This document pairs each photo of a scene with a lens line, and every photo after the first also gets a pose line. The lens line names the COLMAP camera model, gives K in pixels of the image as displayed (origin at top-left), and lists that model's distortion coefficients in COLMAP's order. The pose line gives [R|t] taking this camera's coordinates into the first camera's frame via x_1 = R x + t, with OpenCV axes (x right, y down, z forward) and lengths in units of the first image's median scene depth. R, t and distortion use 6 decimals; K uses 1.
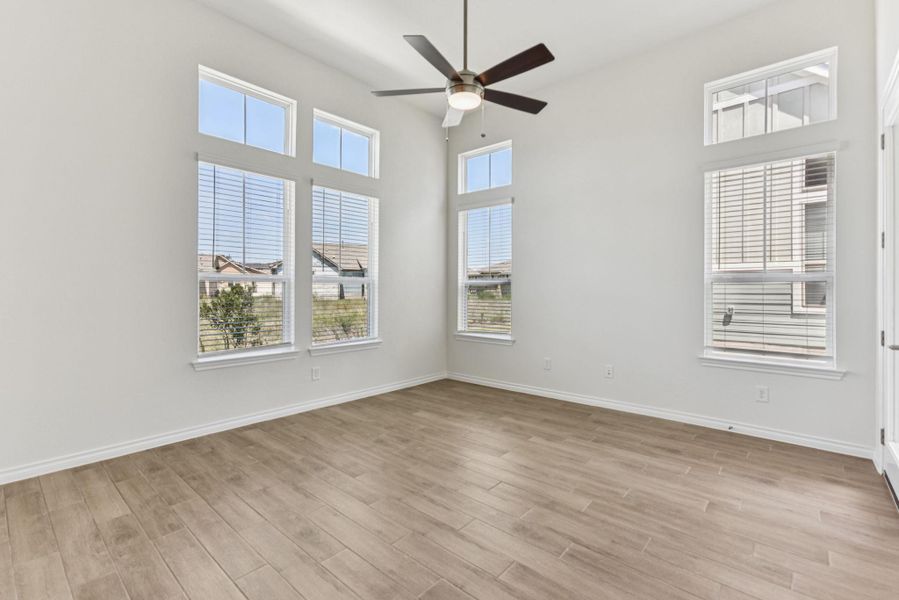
lens RADIAL K [[391.9, 0, 457.8], [0, 391.9, 292.3], [0, 0, 1]] dist [-0.017406, 0.000718]
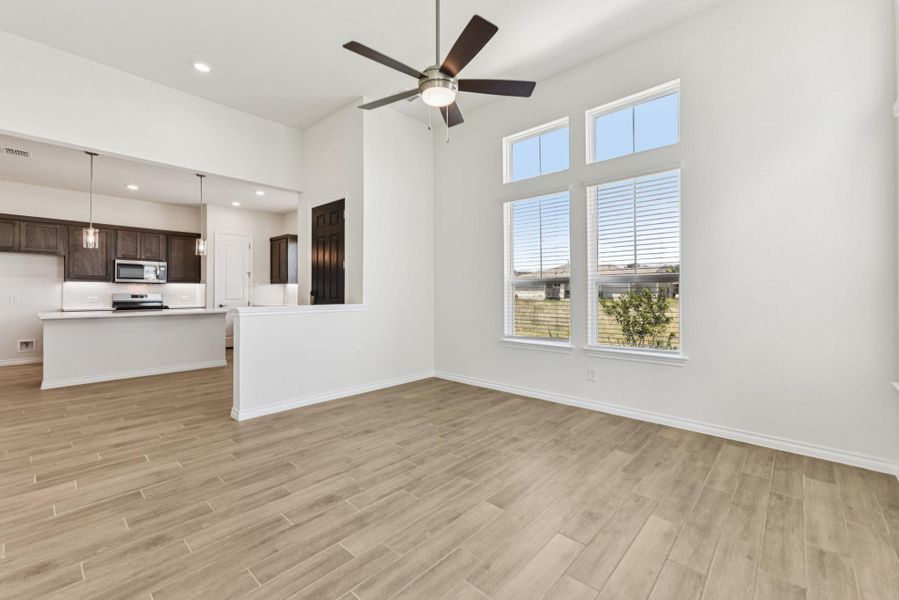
lens RADIAL K [[377.9, 0, 455.6], [0, 377.9, 291.5], [0, 0, 1]] dist [-0.000639, 0.000578]
pose [[-0.017277, -0.006718, -0.999828, 0.723456], [-0.000975, 0.999977, -0.006702, 0.004569], [0.999850, 0.000859, -0.017283, 0.794125]]
